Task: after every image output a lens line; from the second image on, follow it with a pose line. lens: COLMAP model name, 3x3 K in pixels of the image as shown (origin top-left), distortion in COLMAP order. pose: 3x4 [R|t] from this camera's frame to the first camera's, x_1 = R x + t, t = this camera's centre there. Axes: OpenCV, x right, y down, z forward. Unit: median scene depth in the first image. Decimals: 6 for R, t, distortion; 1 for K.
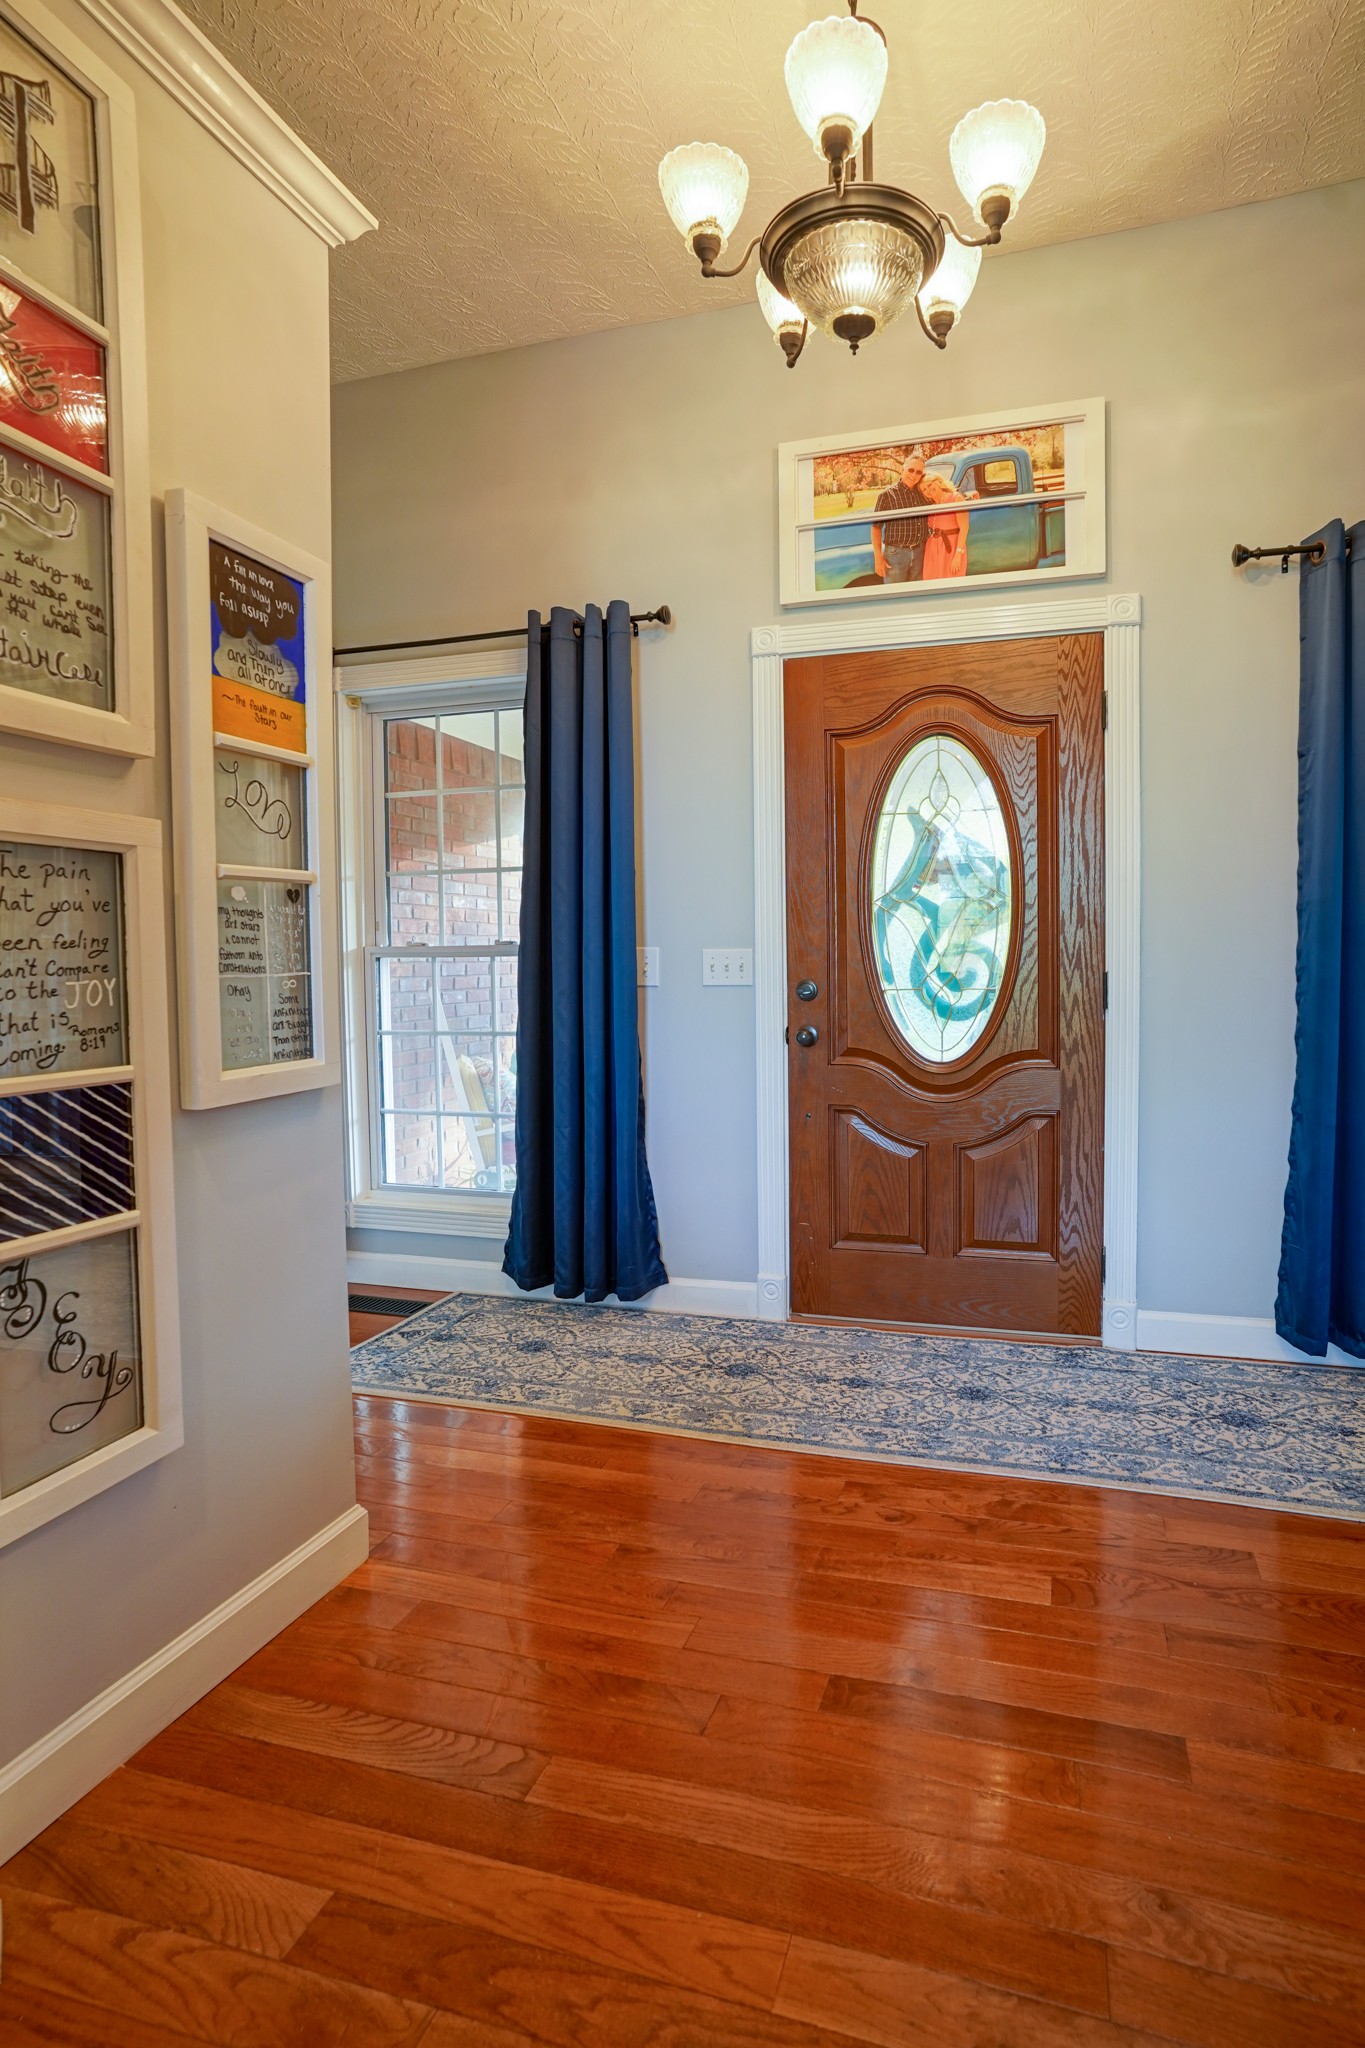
lens RADIAL K [[1129.0, 0, 682.5], [0, 1129.0, 1024.0], [0, 0, 1]] dist [0.000424, 0.000231]
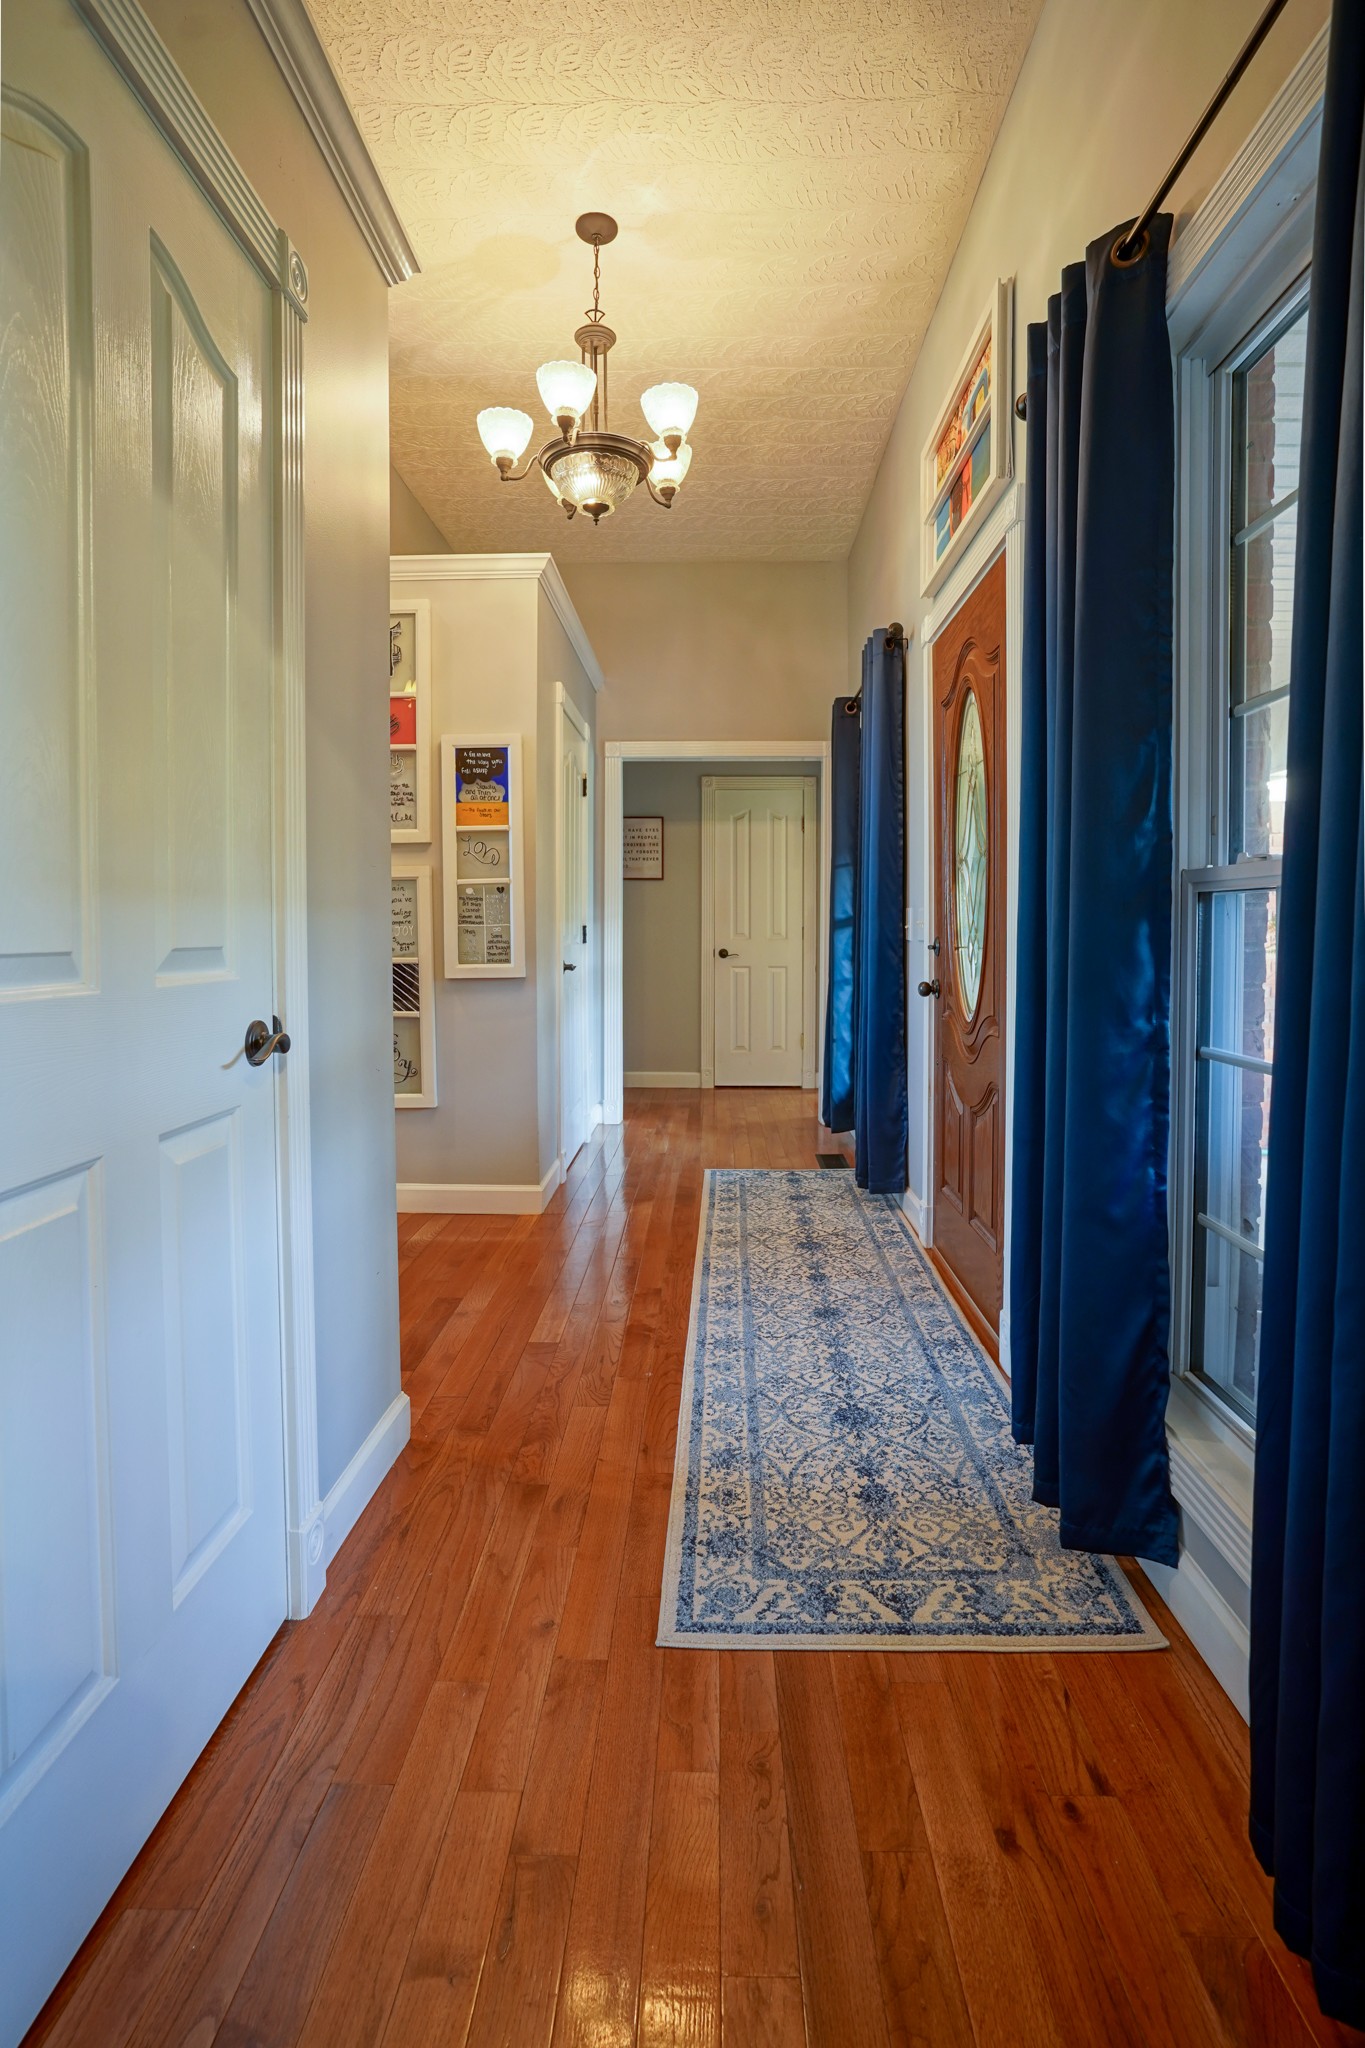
lens RADIAL K [[1027.3, 0, 599.9], [0, 1027.3, 1015.0], [0, 0, 1]] dist [-0.082629, 0.039850]
pose [[0.165111, 0.108798, -0.980256, 1.718858], [-0.050865, 0.993514, 0.101702, -0.084860], [0.984963, 0.033068, 0.169574, 0.865640]]
